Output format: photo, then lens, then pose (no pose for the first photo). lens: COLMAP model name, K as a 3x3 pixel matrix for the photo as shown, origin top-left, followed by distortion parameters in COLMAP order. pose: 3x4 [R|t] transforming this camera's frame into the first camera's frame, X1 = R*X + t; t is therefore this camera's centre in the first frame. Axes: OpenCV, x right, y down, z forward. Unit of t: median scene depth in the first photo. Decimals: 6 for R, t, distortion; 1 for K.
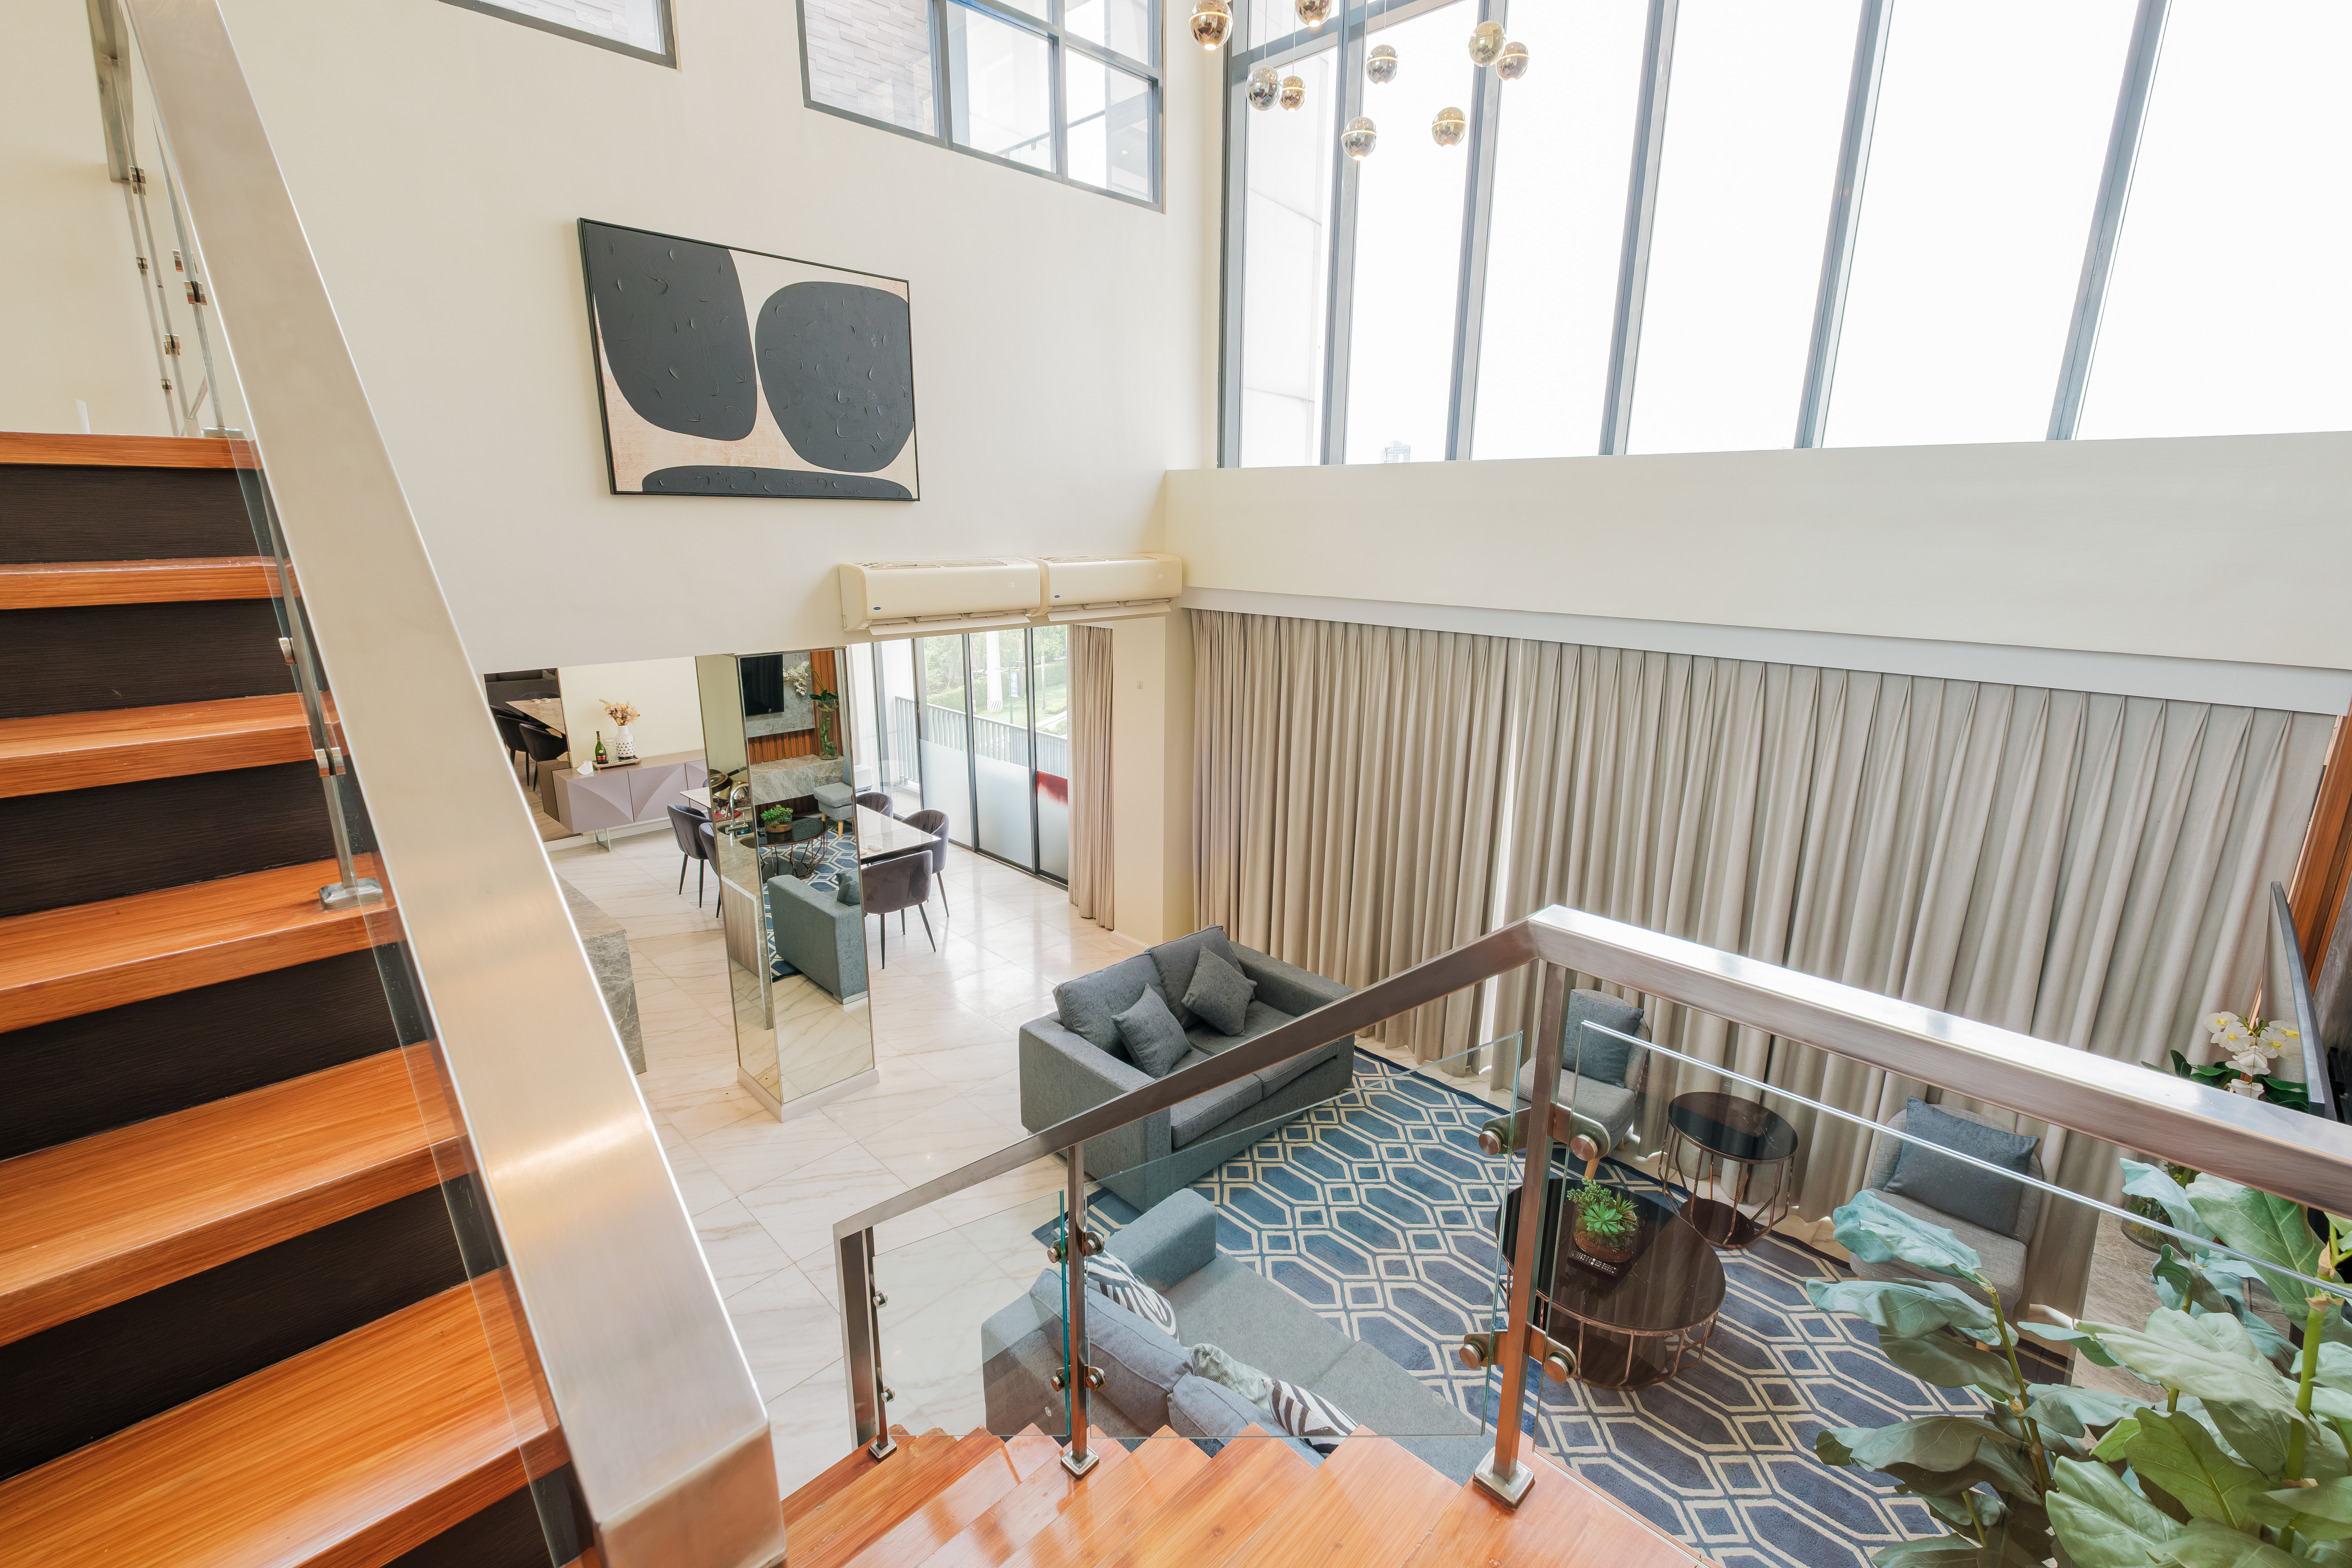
lens RADIAL K [[1024.6, 0, 1171.1], [0, 1024.6, 775.9], [0, 0, 1]] dist [0.015561, -0.015200]
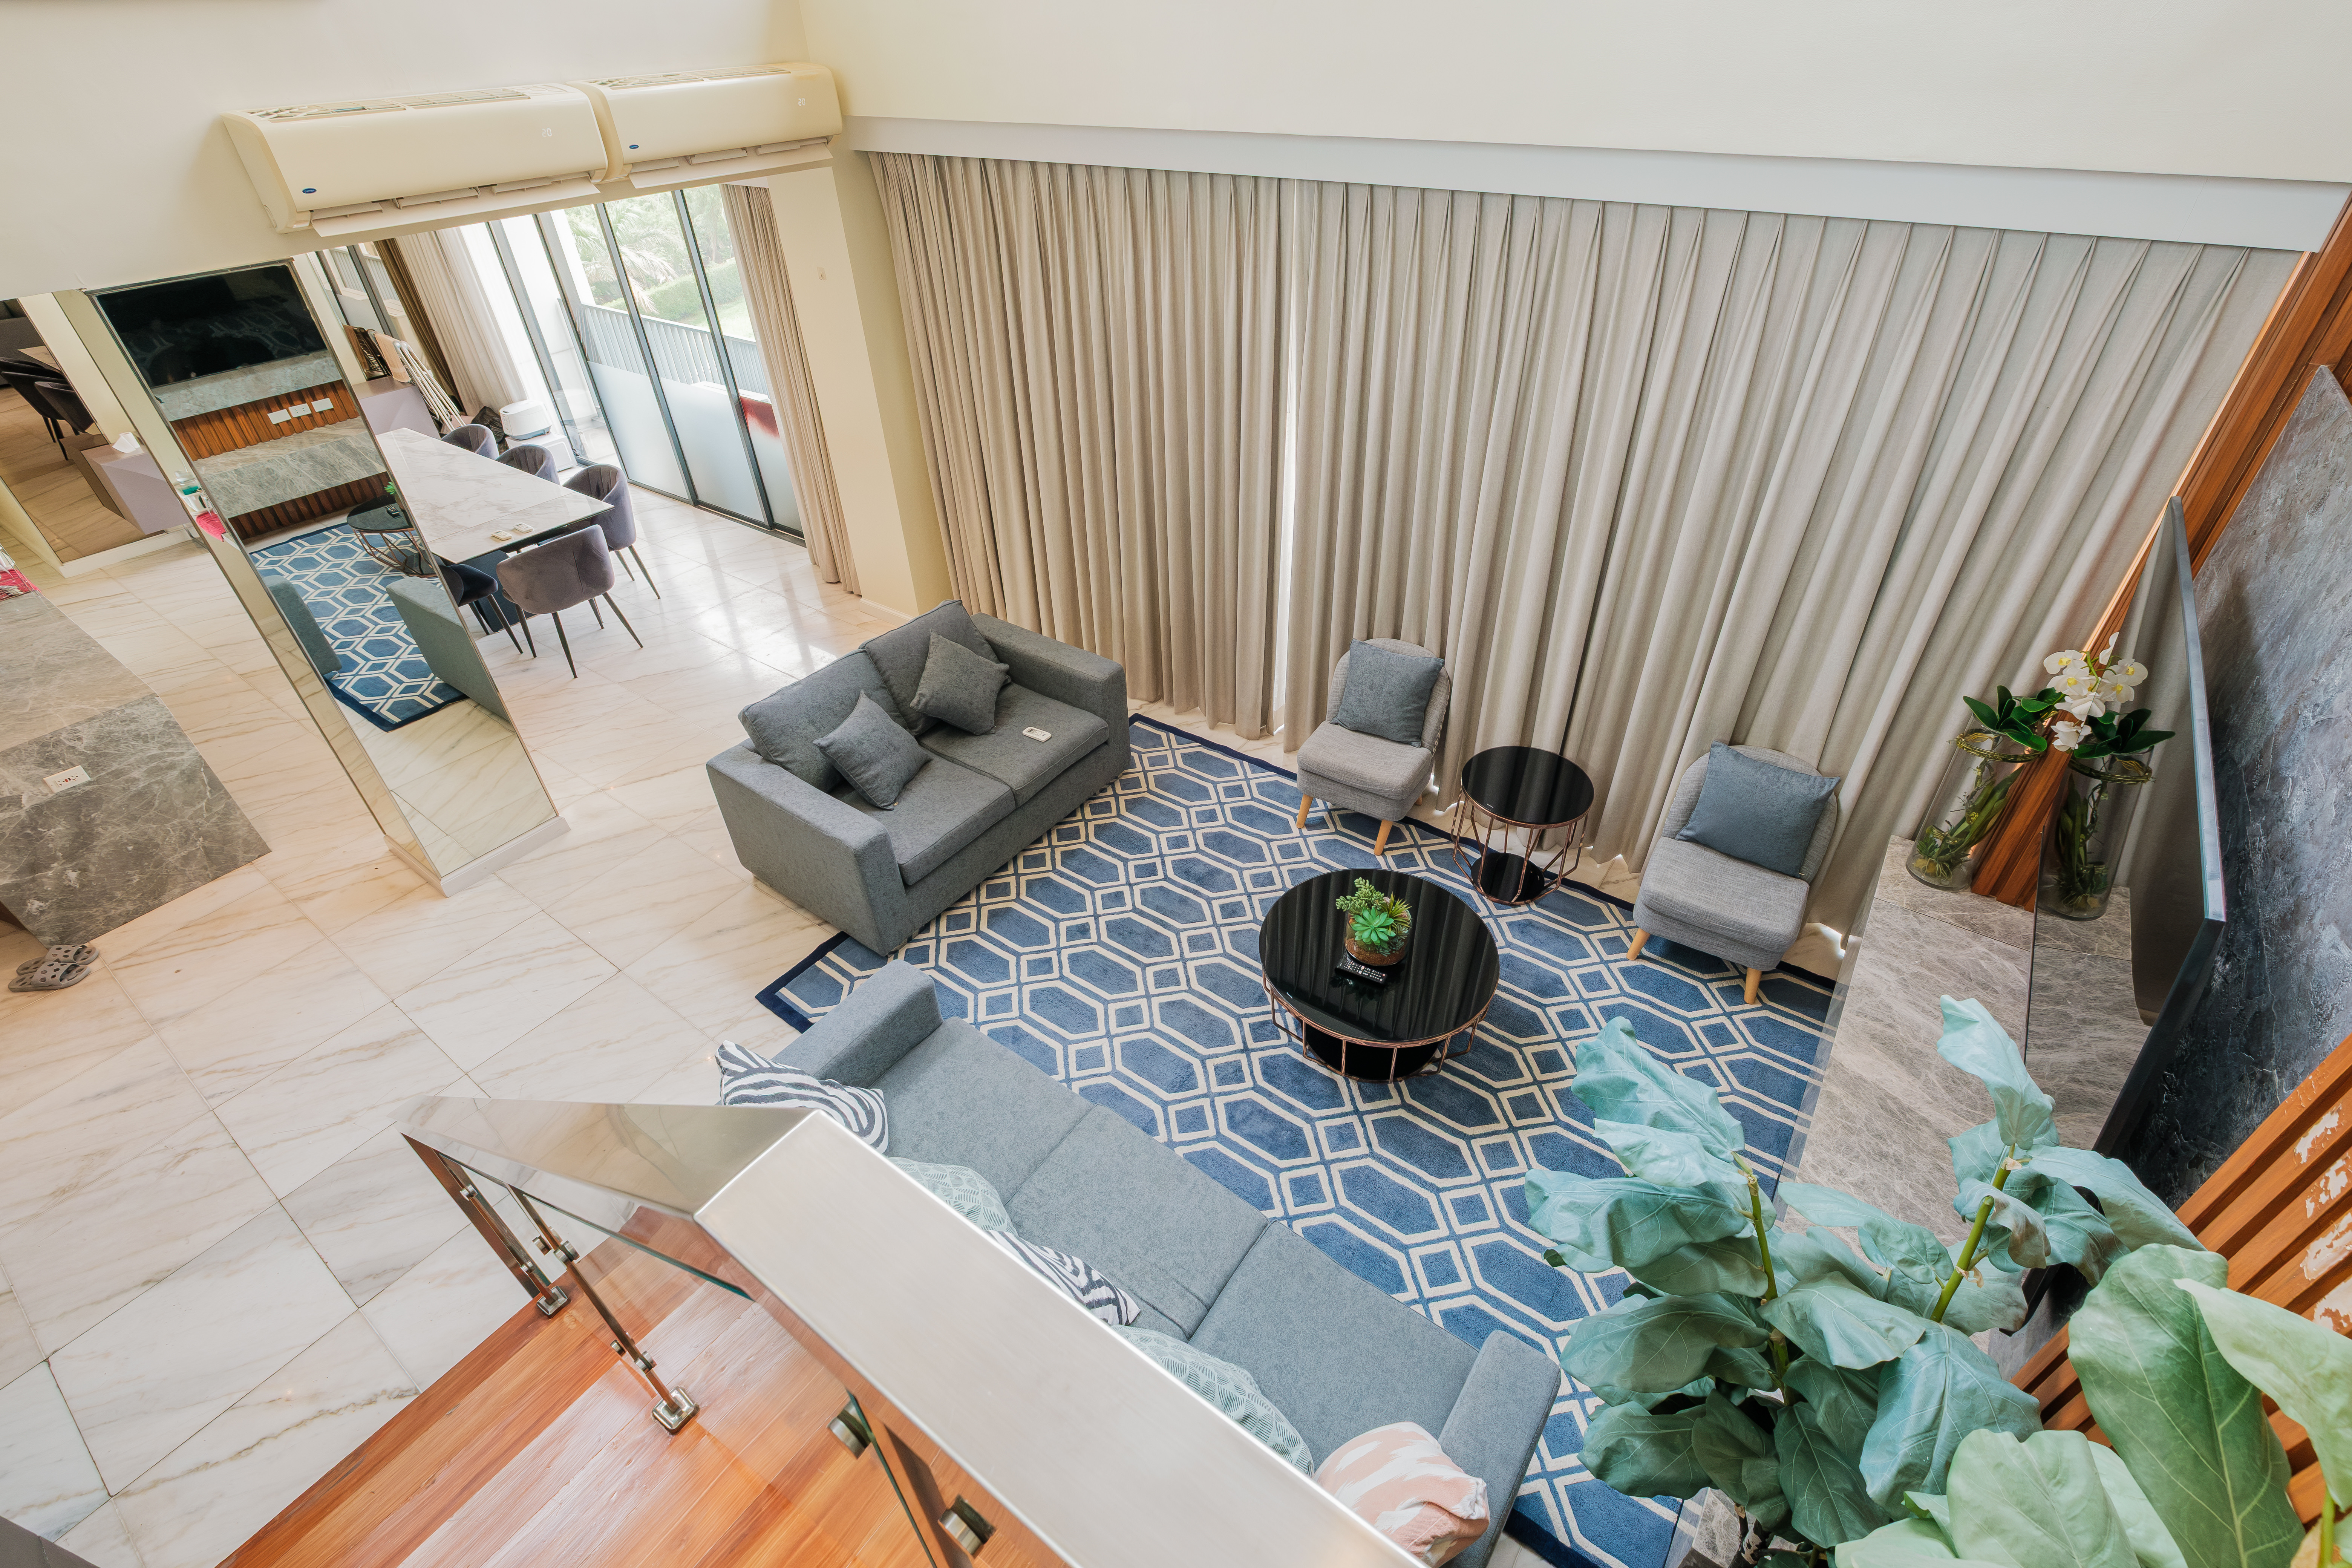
lens RADIAL K [[1060.9, 0, 1176.0], [0, 1060.9, 784.0], [0, 0, 1]] dist [0.001807, -0.006604]
pose [[0.986880, -0.121986, 0.105774, 0.129958], [0.072310, 0.919673, 0.385970, -0.037029], [-0.144361, -0.373257, 0.916427, 0.175705]]
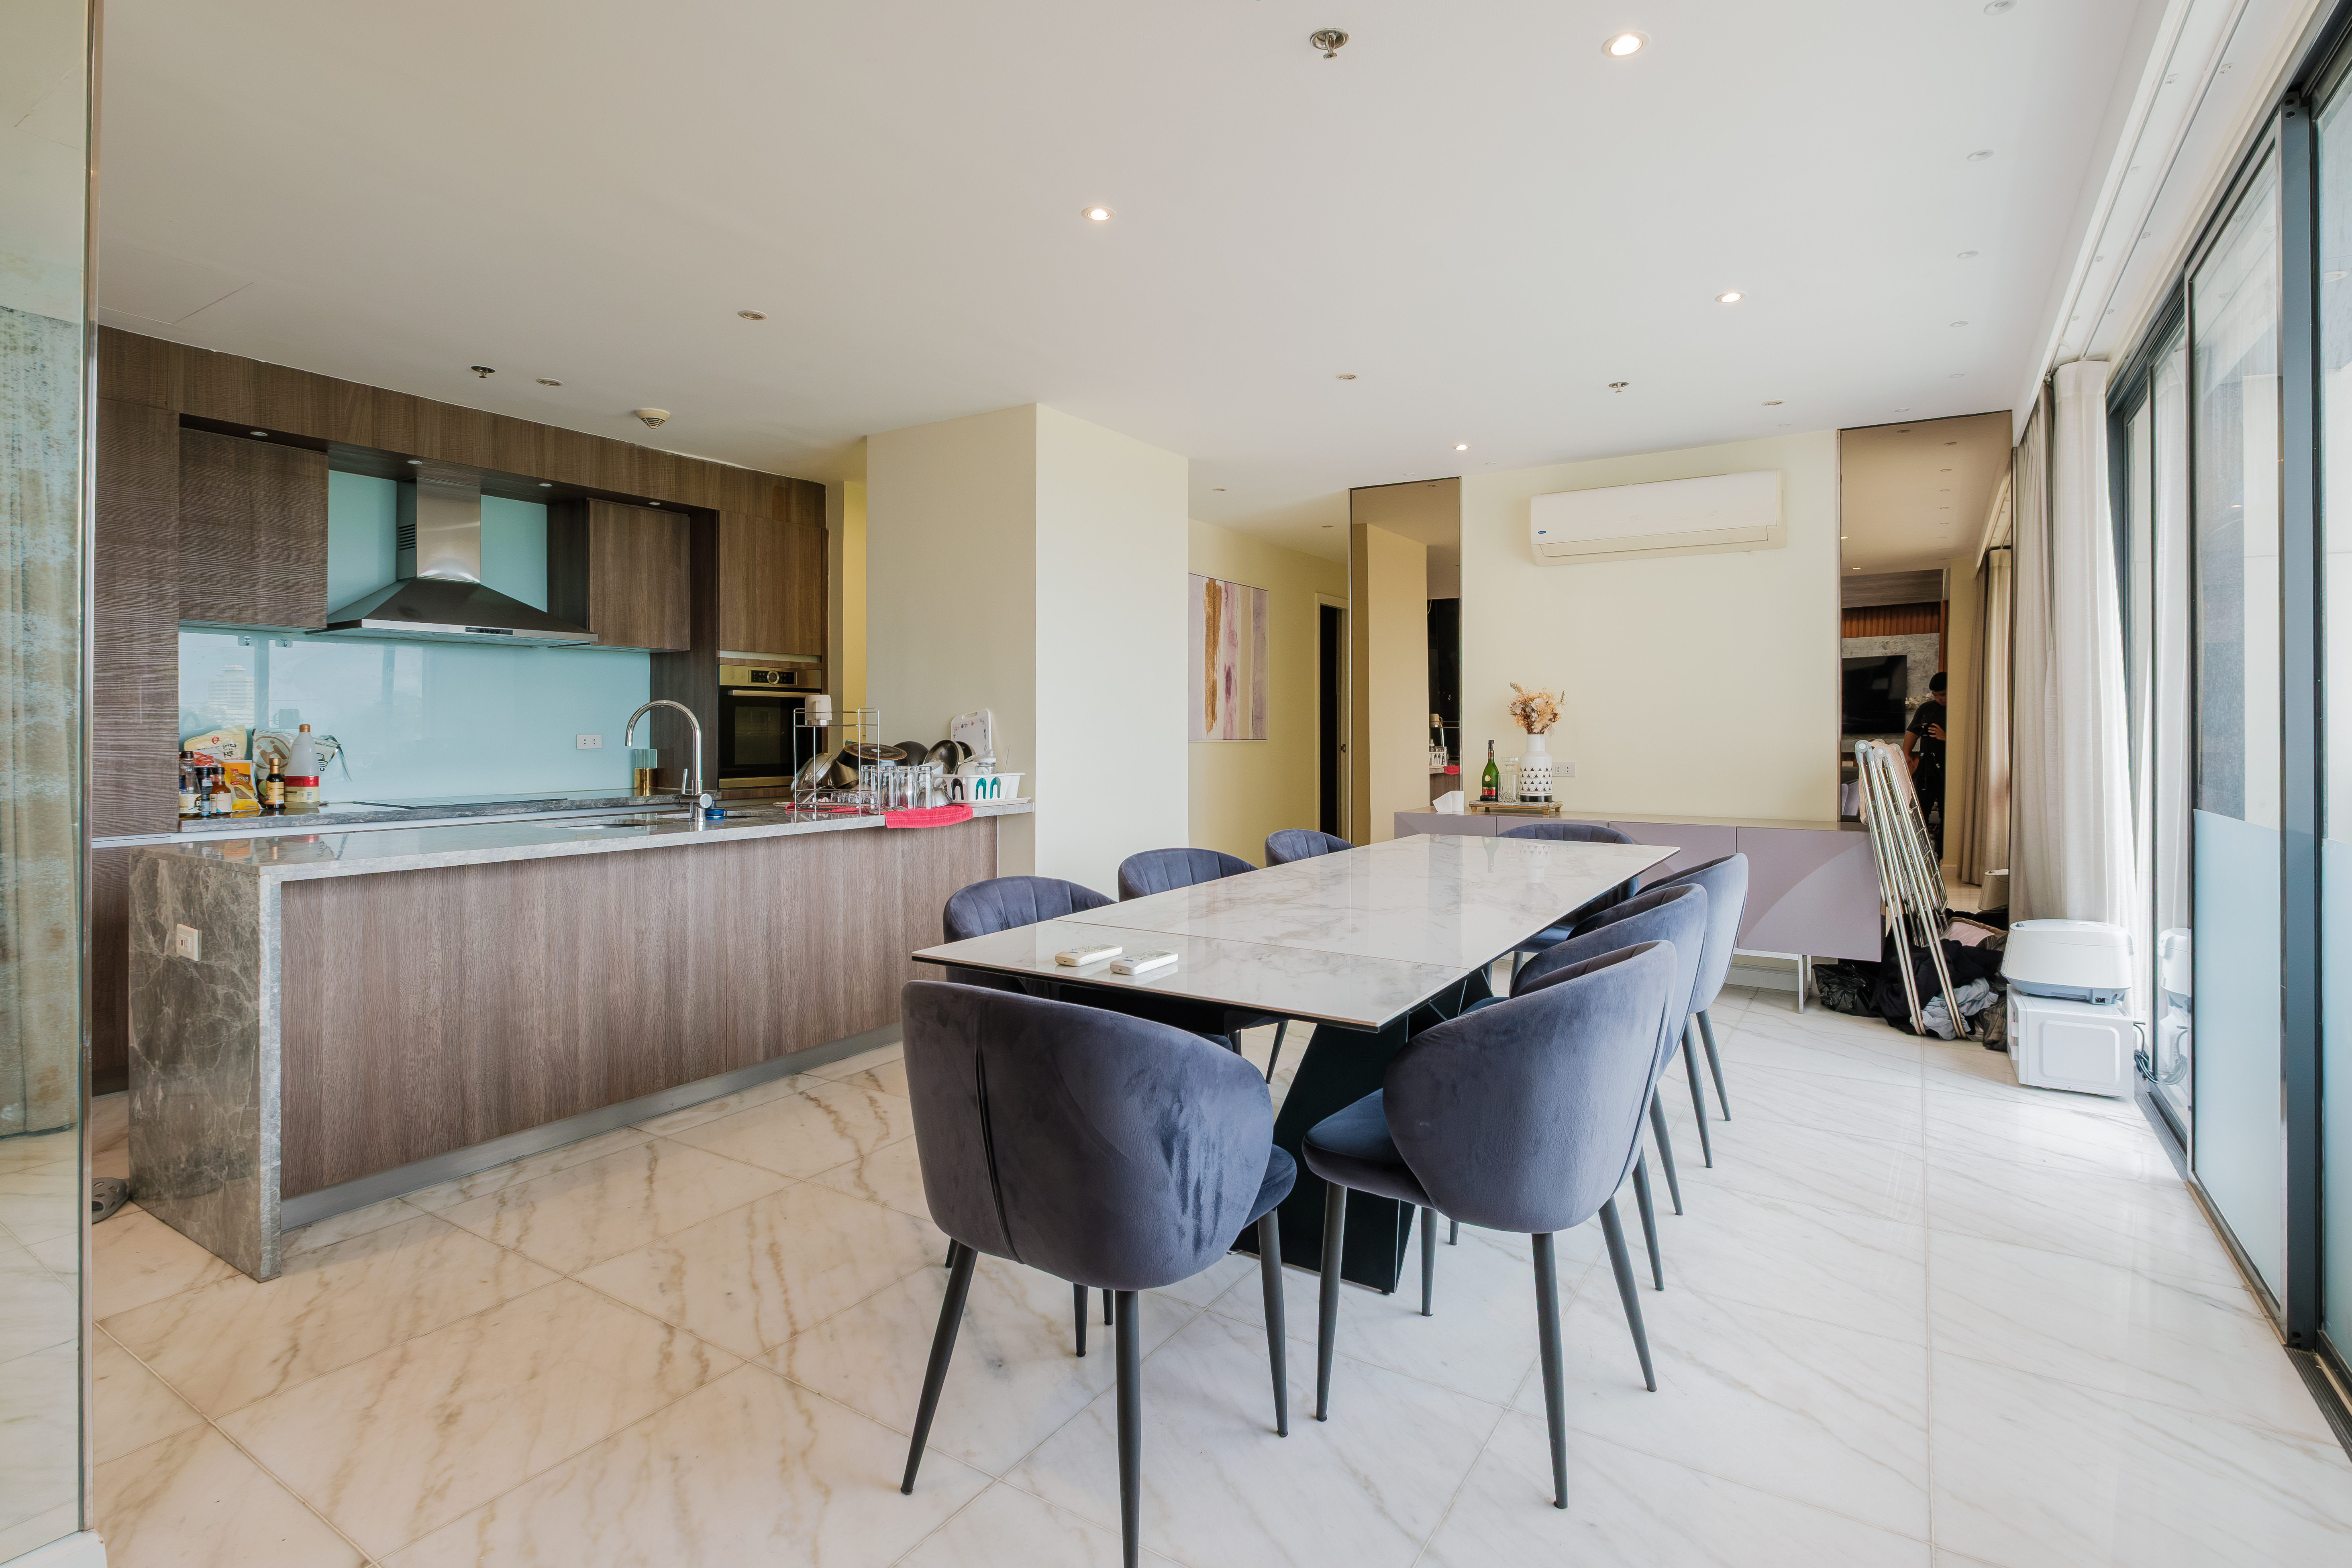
lens RADIAL K [[1126.4, 0, 1194.2], [0, 1126.4, 724.9], [0, 0, 1]] dist [0.005559, -0.008645]
pose [[0.224158, -0.009756, -0.974504, -0.048456], [-0.237790, 0.969179, -0.064400, 0.043052], [0.945097, 0.246163, 0.214929, 1.358999]]
